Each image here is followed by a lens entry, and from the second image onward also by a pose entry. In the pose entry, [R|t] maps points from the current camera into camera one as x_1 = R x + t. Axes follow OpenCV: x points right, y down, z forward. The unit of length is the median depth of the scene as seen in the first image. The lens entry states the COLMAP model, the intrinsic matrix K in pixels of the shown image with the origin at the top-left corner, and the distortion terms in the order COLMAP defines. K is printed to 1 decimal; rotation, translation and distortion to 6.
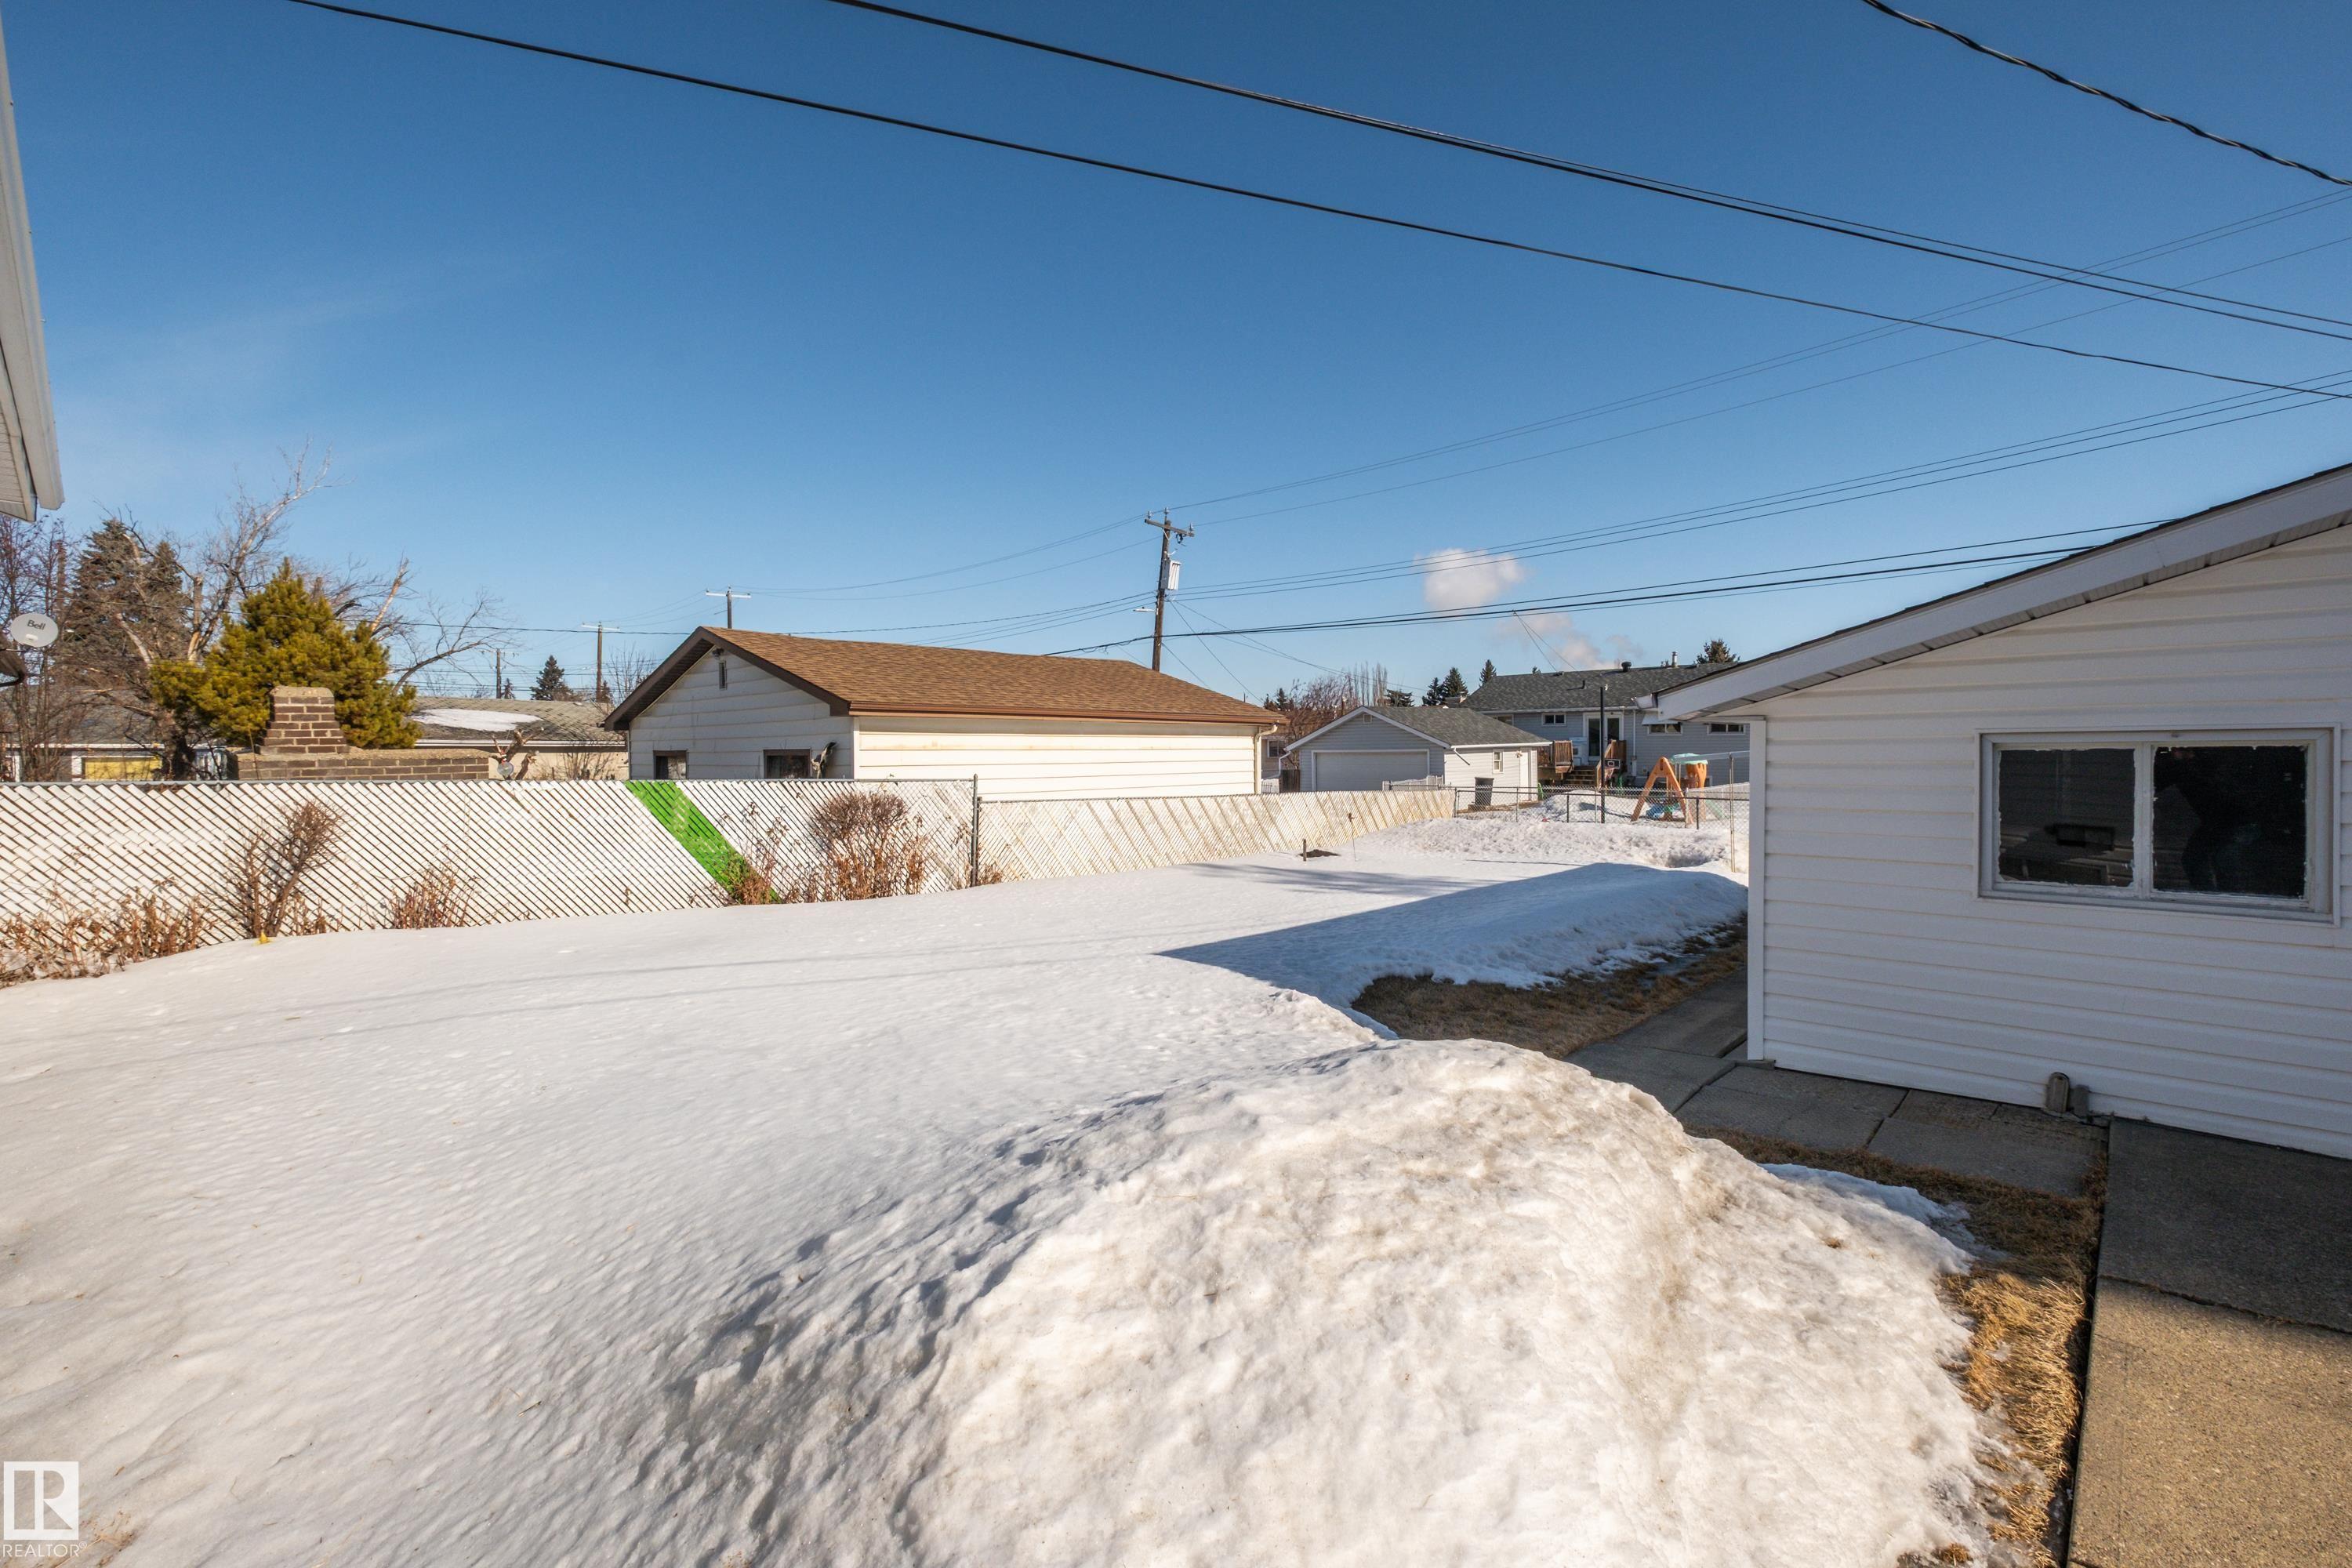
lens RADIAL K [[1001.0, 0, 1176.0], [0, 1001.0, 784.0], [0, 0, 1]] dist [-0.001688, 0.004151]
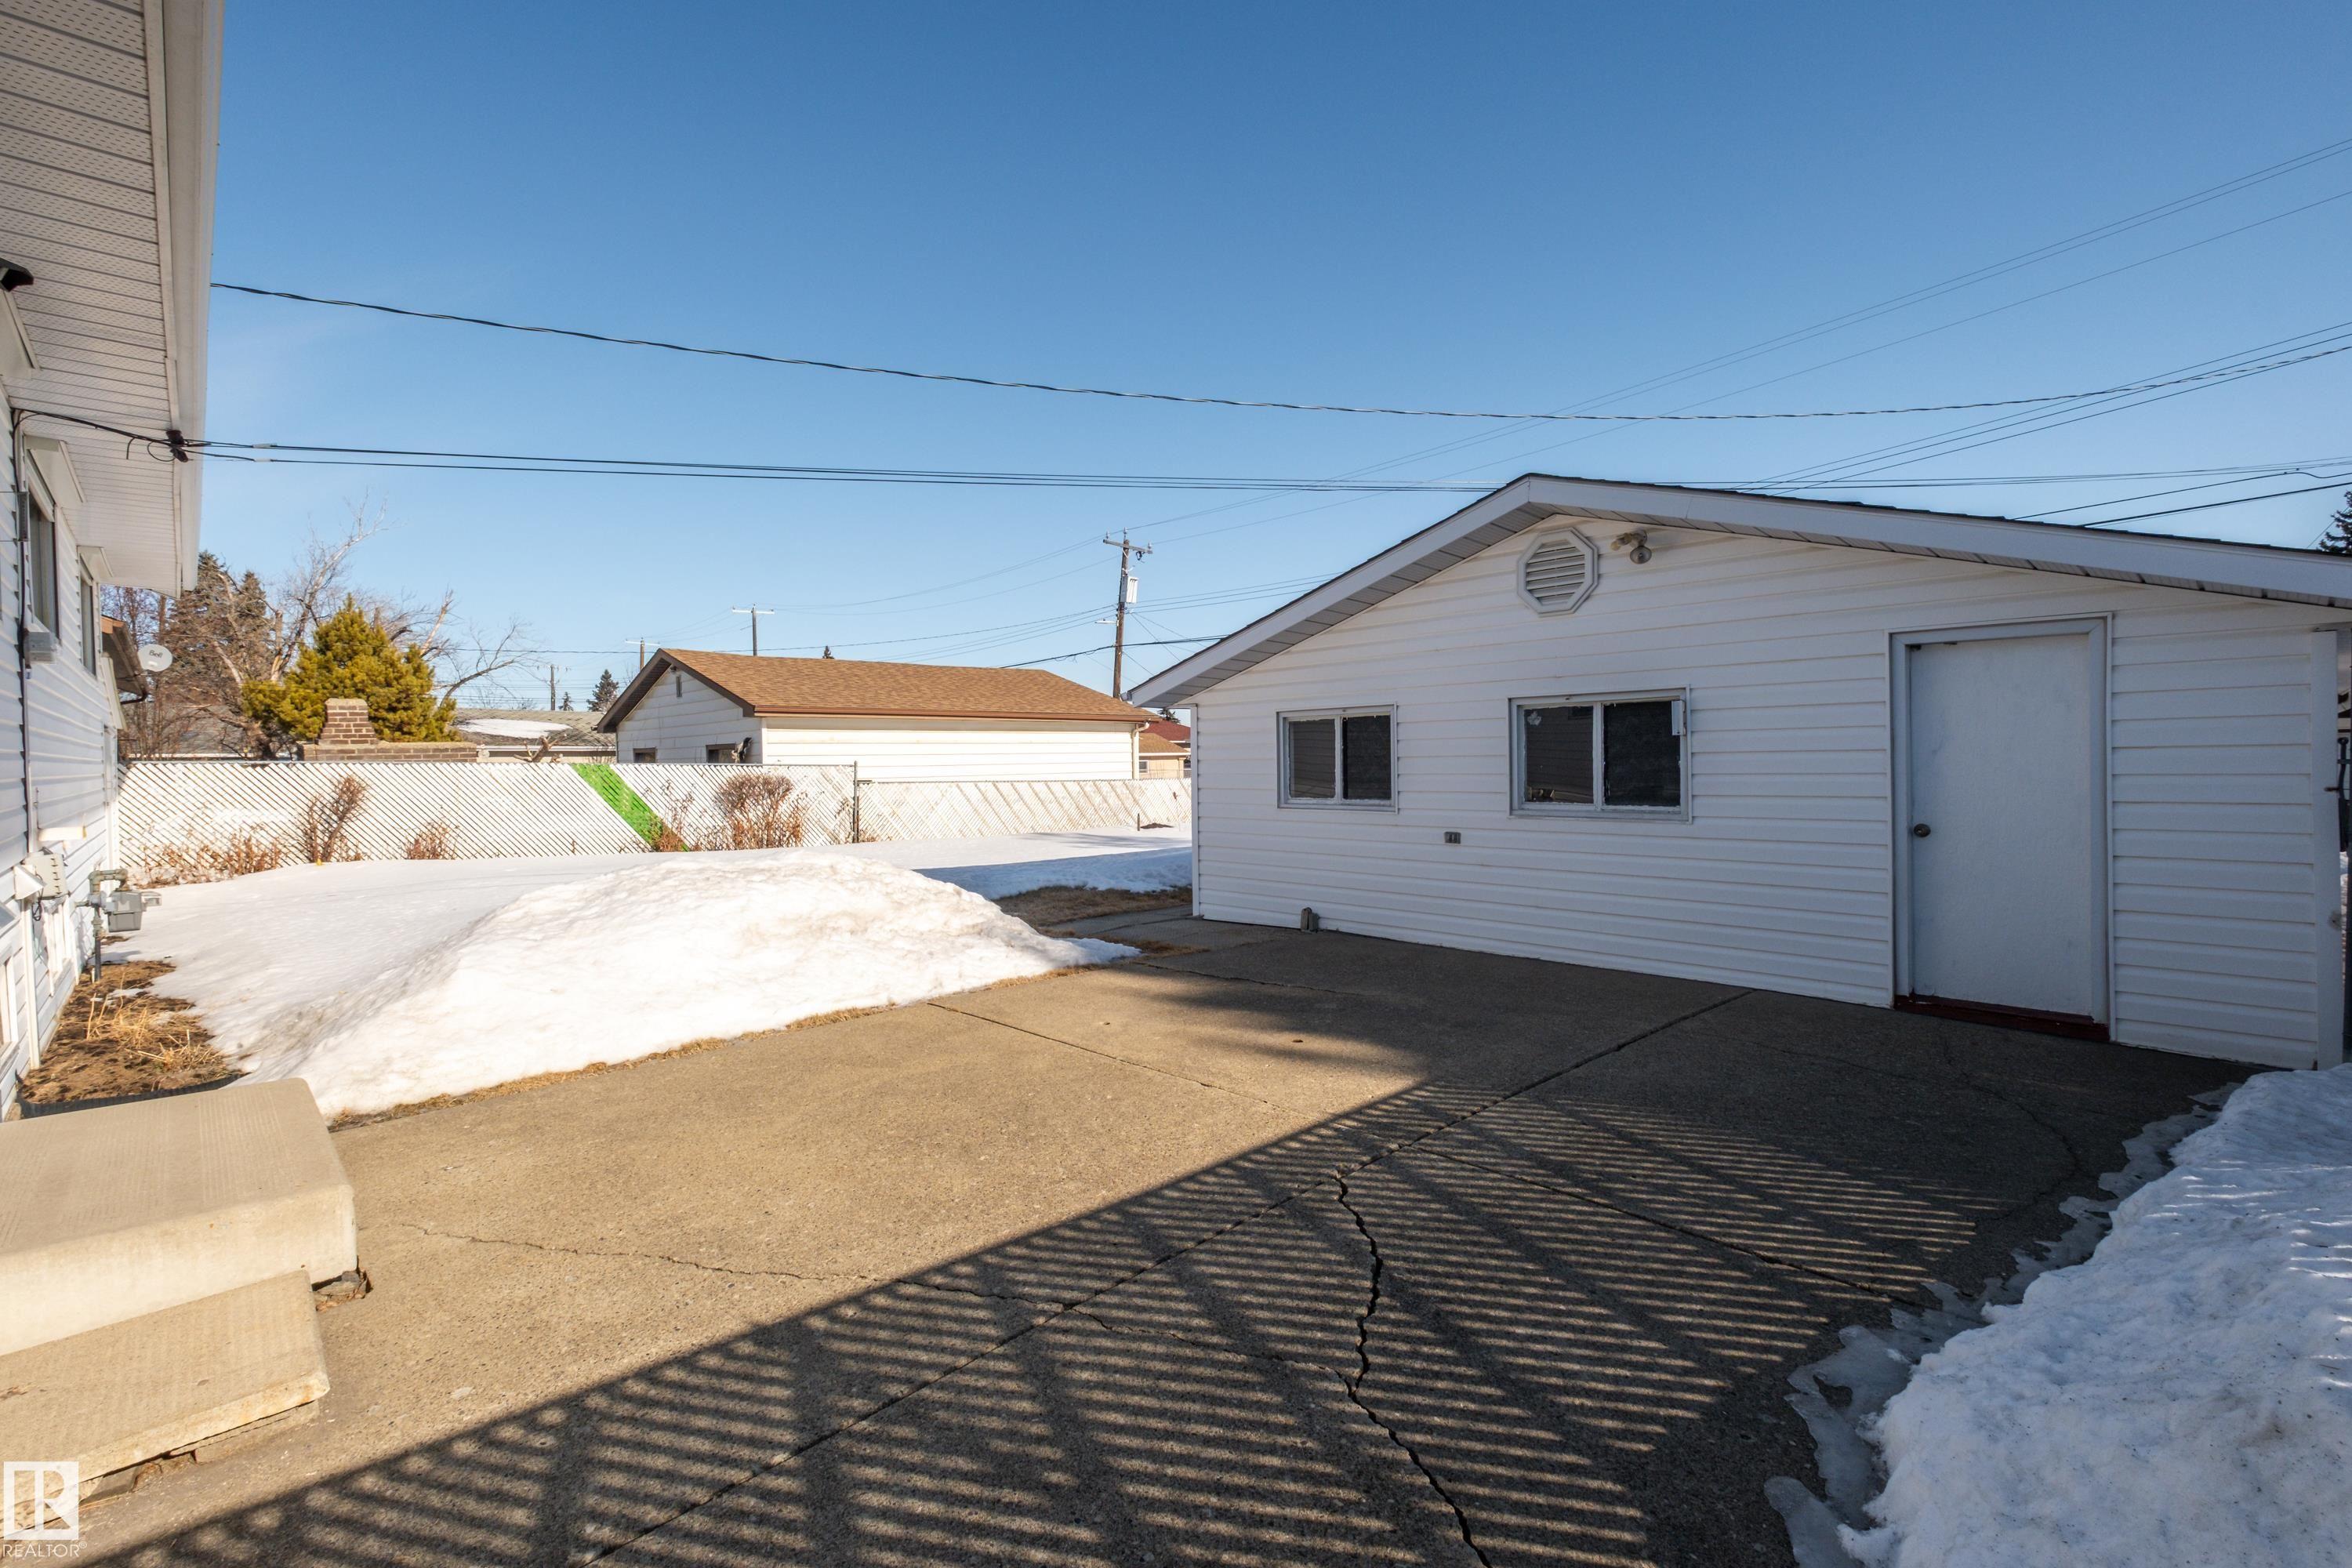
lens RADIAL K [[1018.1, 0, 1176.0], [0, 1018.1, 784.0], [0, 0, 1]] dist [0.013531, 0.000016]
pose [[0.998377, -0.008595, -0.056295, 0.230204], [0.008209, 0.999941, -0.007090, 0.026207], [0.056353, 0.006616, 0.998389, -0.234199]]
